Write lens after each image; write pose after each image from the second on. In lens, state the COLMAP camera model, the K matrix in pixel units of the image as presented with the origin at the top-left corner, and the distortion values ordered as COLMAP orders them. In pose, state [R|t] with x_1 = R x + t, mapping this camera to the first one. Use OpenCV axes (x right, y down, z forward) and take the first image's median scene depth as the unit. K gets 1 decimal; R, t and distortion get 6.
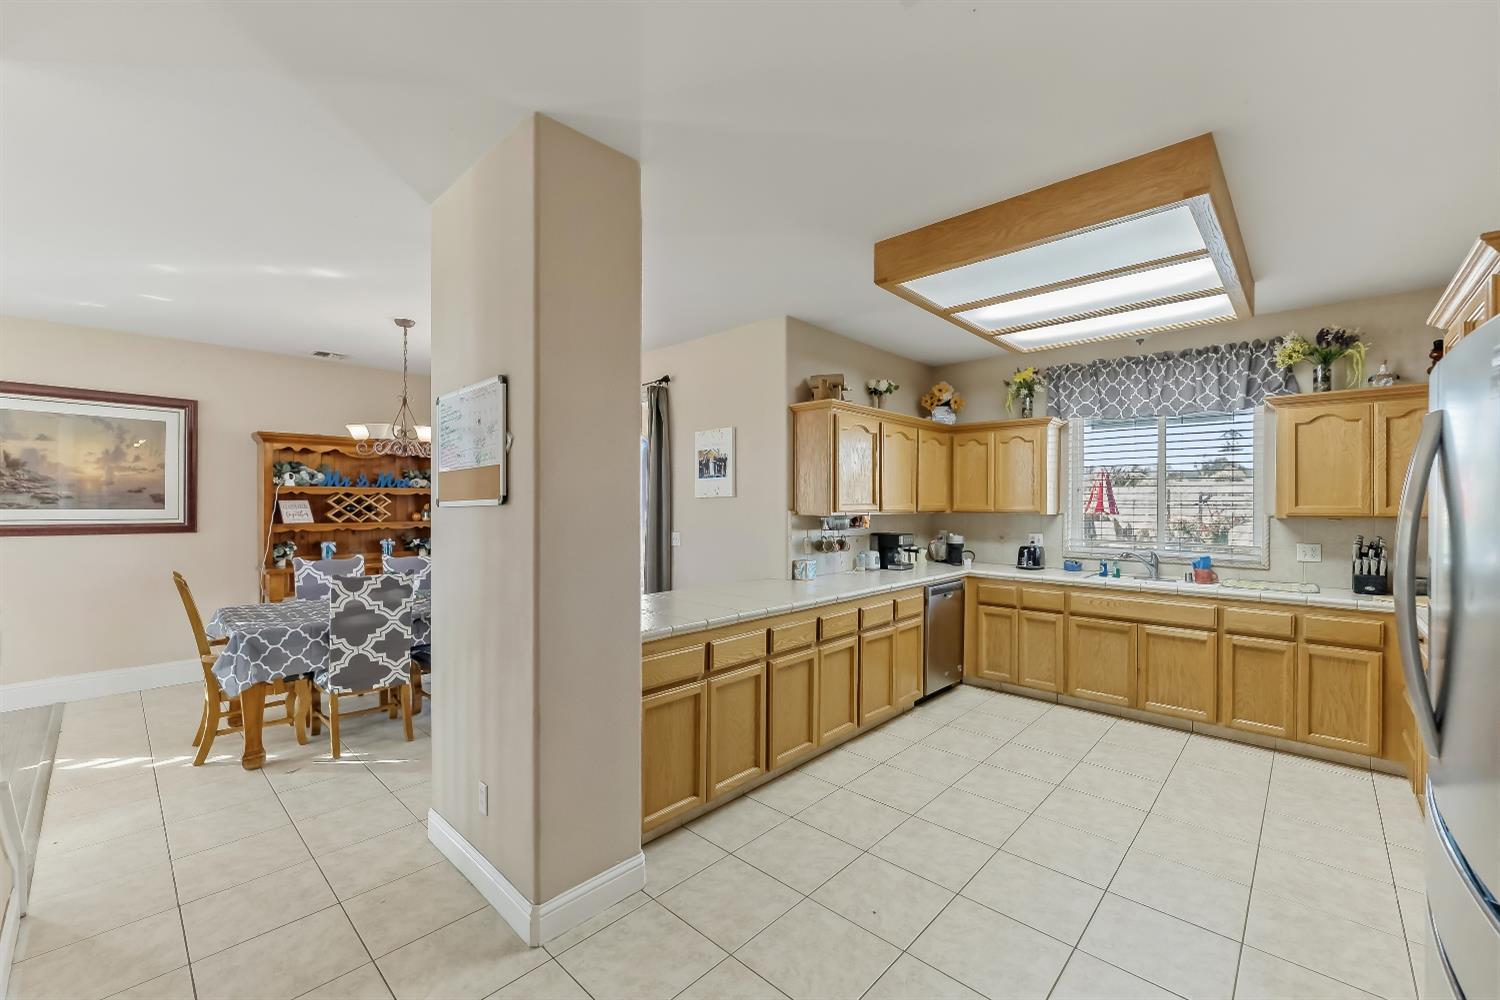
lens RADIAL K [[602.3, 0, 750.1], [0, 602.3, 501.2], [0, 0, 1]] dist [-0.001545, -0.000467]
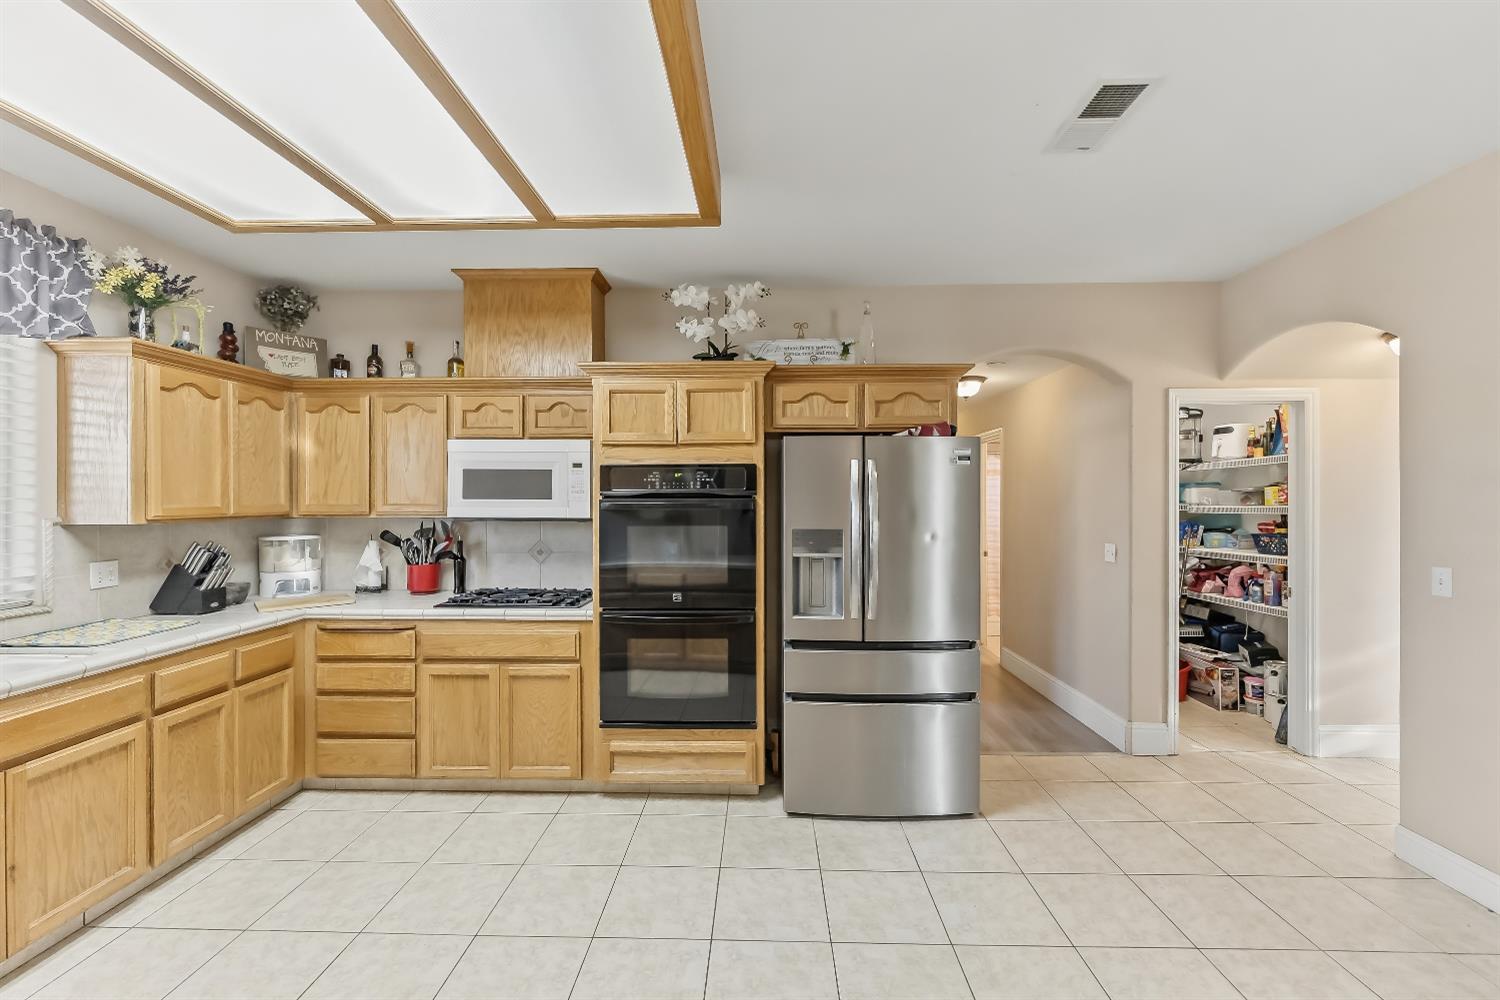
lens RADIAL K [[602.3, 0, 750.1], [0, 602.3, 501.2], [0, 0, 1]] dist [-0.001545, -0.000467]
pose [[-0.665412, -0.005237, 0.746458, -0.055546], [-0.003401, 0.999986, 0.003984, -0.001715], [-0.746469, 0.000112, -0.665421, 0.825612]]
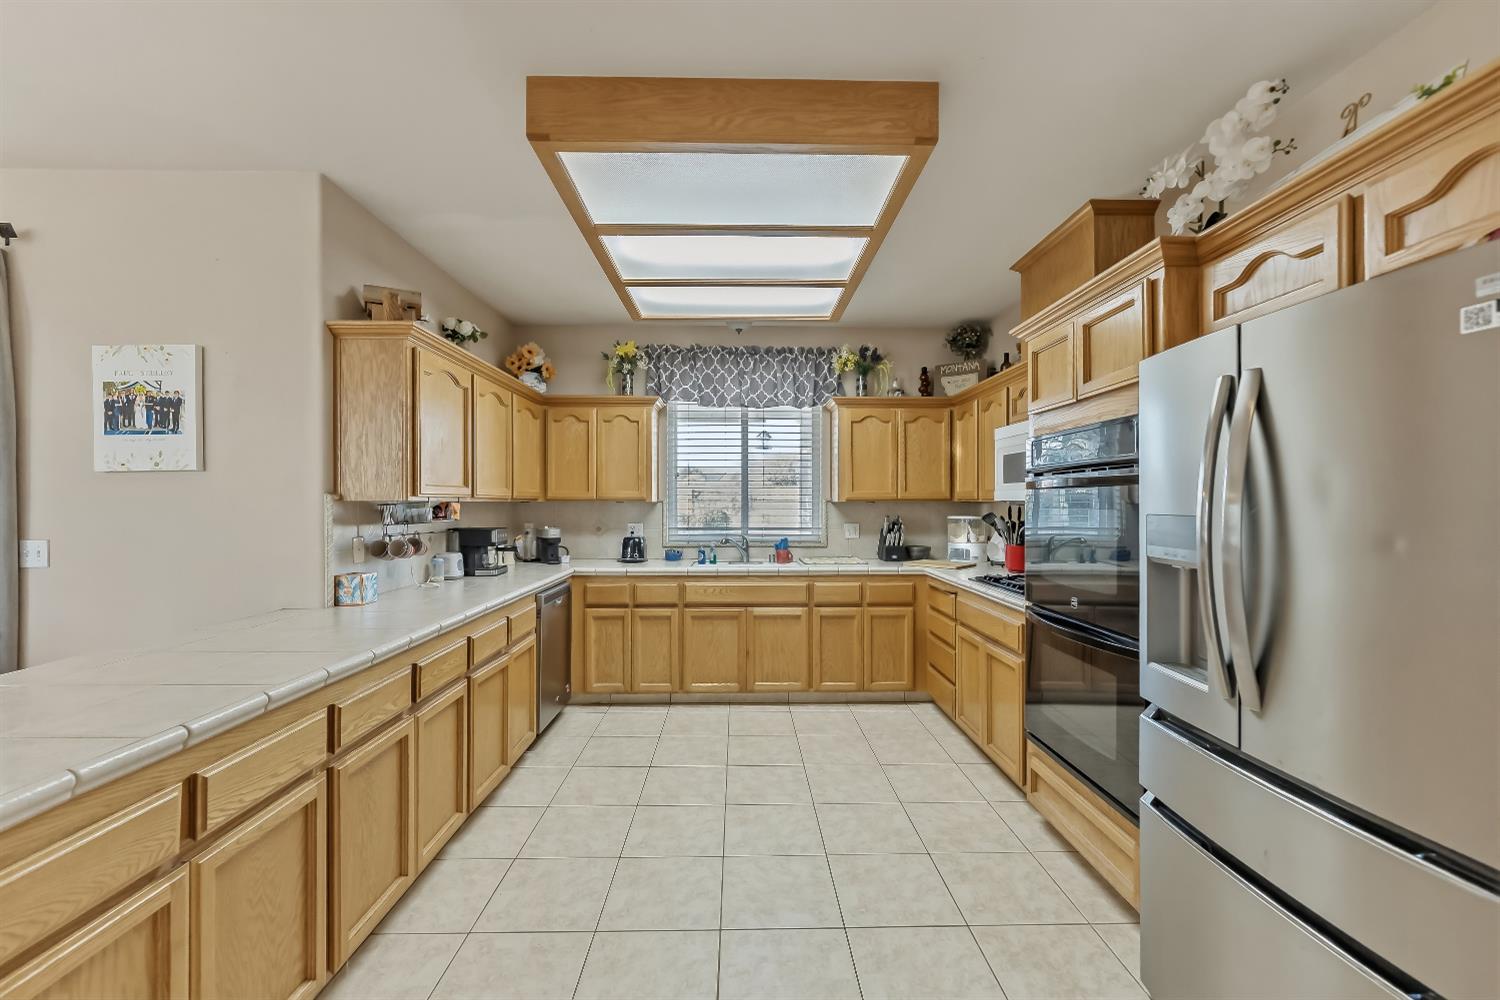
lens RADIAL K [[602.3, 0, 750.1], [0, 602.3, 501.2], [0, 0, 1]] dist [-0.001545, -0.000467]
pose [[0.715796, -0.002478, 0.698305, -0.052889], [0.000621, 0.999996, 0.002912, 0.020779], [-0.698309, -0.001650, 0.715795, 0.256106]]
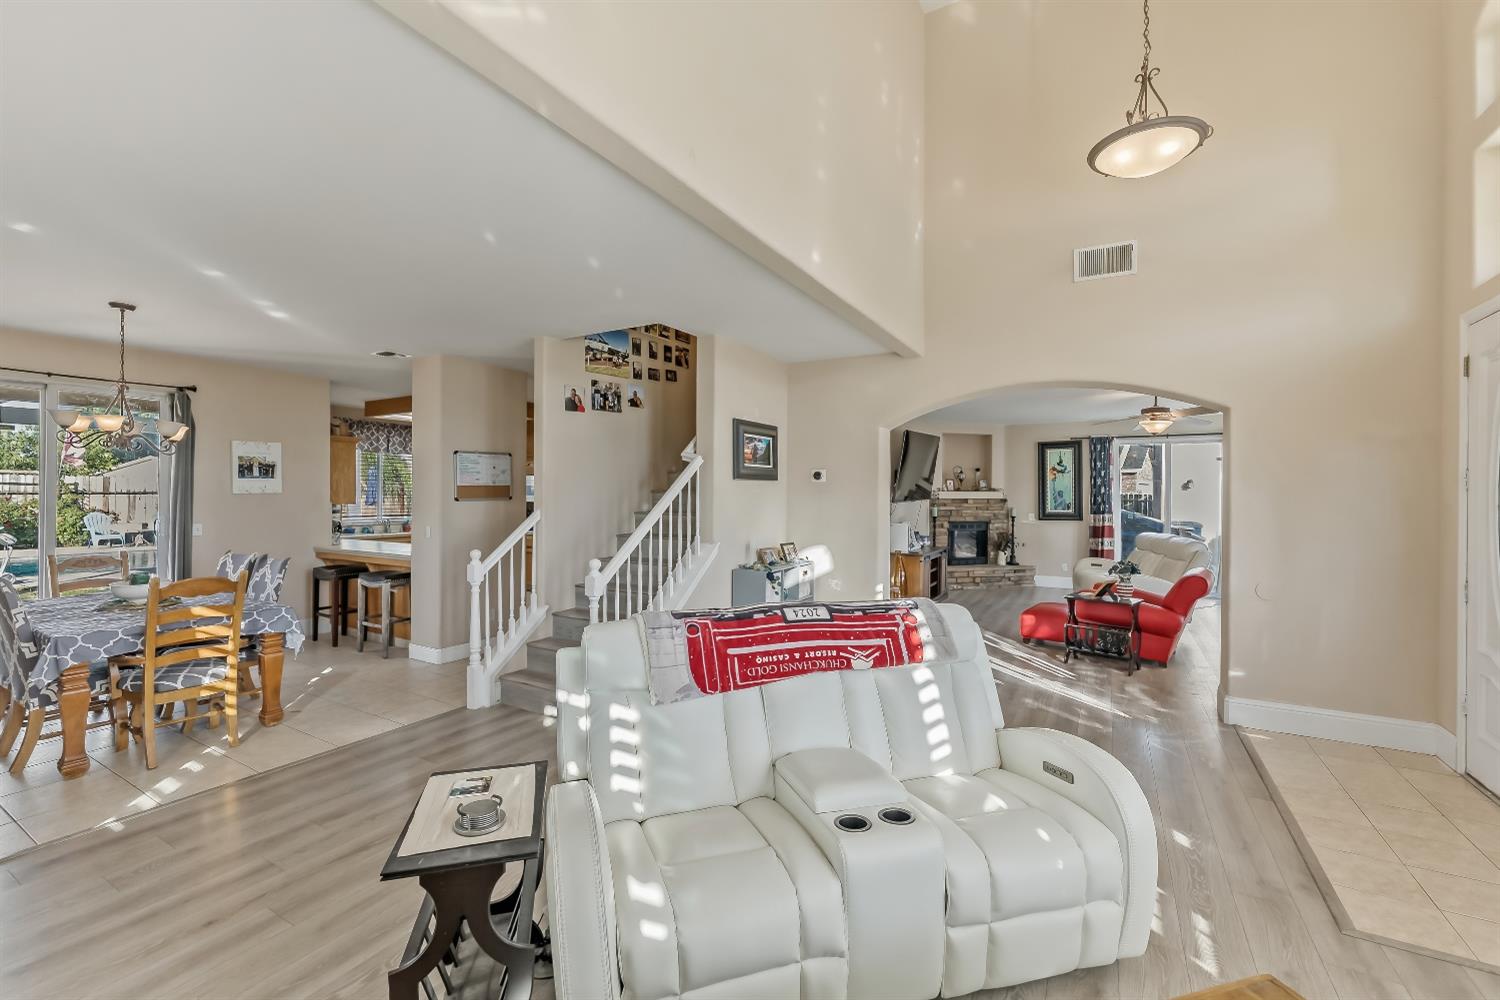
lens RADIAL K [[602.3, 0, 750.1], [0, 602.3, 501.2], [0, 0, 1]] dist [-0.001545, -0.000467]
pose [[-0.224034, -0.014977, 0.974466, -1.693559], [-0.008227, 0.999875, 0.013476, -0.017141], [-0.974547, -0.004998, -0.224129, 0.266892]]
